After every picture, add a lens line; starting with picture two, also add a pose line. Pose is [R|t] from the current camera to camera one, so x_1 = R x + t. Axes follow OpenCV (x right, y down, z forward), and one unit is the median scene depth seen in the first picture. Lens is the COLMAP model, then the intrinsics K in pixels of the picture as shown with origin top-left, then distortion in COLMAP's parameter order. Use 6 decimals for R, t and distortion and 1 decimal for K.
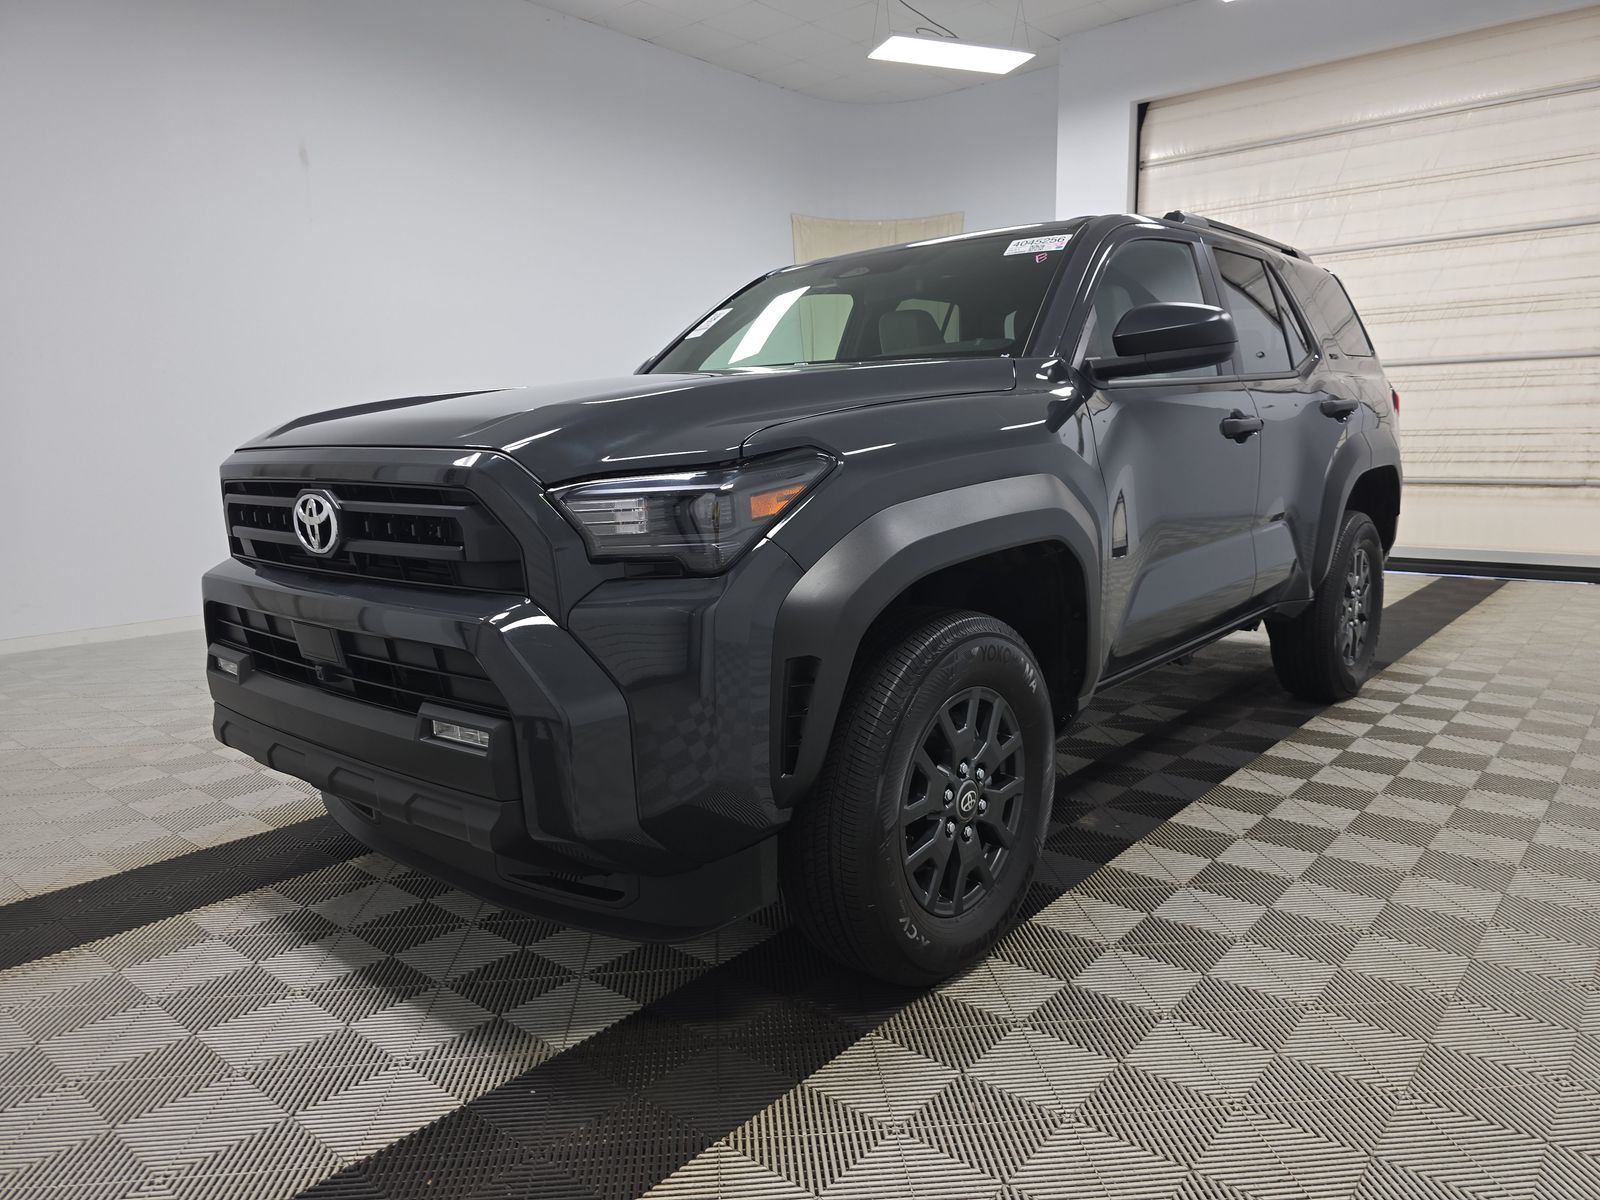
lens RADIAL K [[1081.6, 0, 800.0], [0, 1081.6, 600.0], [0, 0, 1]] dist [0.035507, -0.001119]
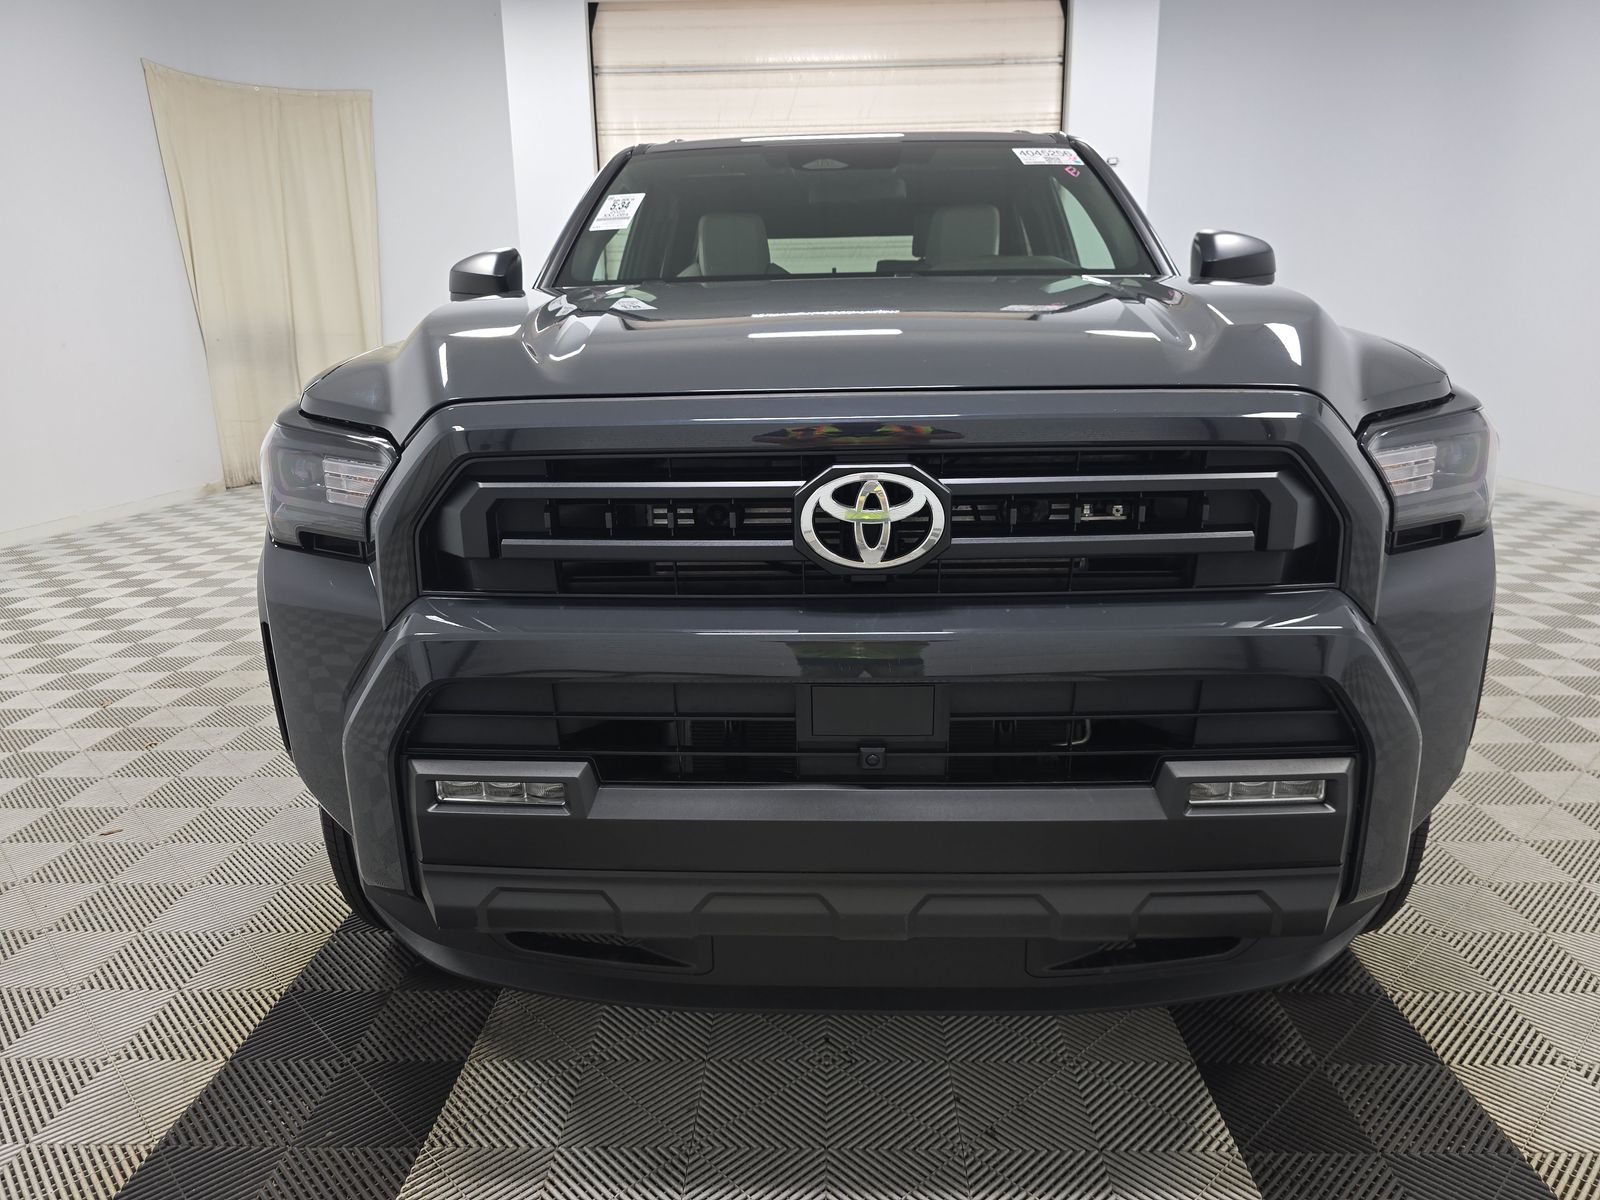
lens RADIAL K [[1104.4, 0, 800.0], [0, 1104.4, 600.0], [0, 0, 1]] dist [0.022498, -0.000896]
pose [[0.784502, -0.140543, 0.603990, -0.586183], [0.101066, 0.989934, 0.099078, -0.062748], [-0.611835, -0.016684, 0.790809, 0.364579]]
